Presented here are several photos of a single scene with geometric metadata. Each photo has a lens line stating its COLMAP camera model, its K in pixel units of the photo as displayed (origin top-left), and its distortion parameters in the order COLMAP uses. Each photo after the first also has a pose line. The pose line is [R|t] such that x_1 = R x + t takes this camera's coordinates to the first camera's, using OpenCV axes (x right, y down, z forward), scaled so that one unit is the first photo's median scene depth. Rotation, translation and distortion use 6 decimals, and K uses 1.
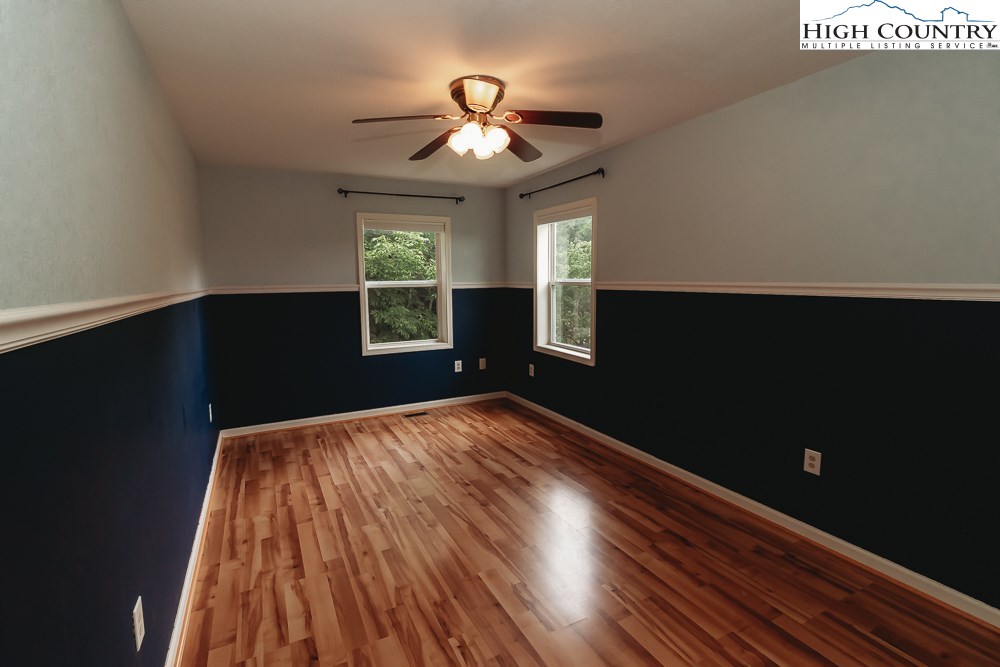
lens RADIAL K [[462.4, 0, 495.3], [0, 462.4, 332.0], [0, 0, 1]] dist [0.004926, 0.000603]
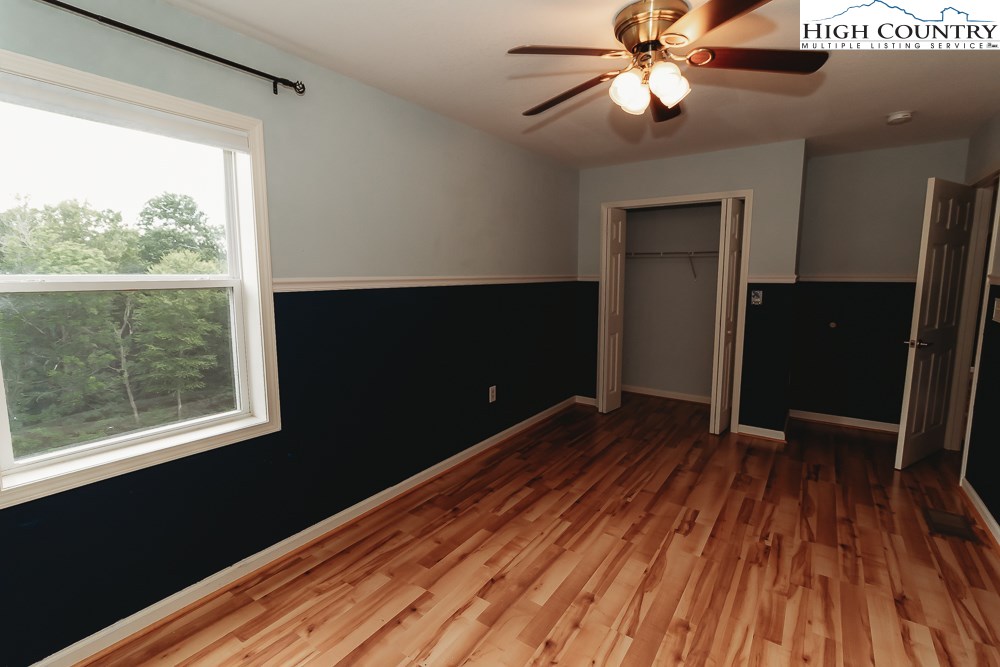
lens RADIAL K [[462.4, 0, 492.4], [0, 462.4, 332.2], [0, 0, 1]] dist [0.004926, 0.000603]
pose [[-0.457228, -0.103866, 0.883264, -0.629067], [0.110223, 0.978882, 0.172168, -0.178199], [-0.882493, 0.176075, -0.436124, 1.626001]]
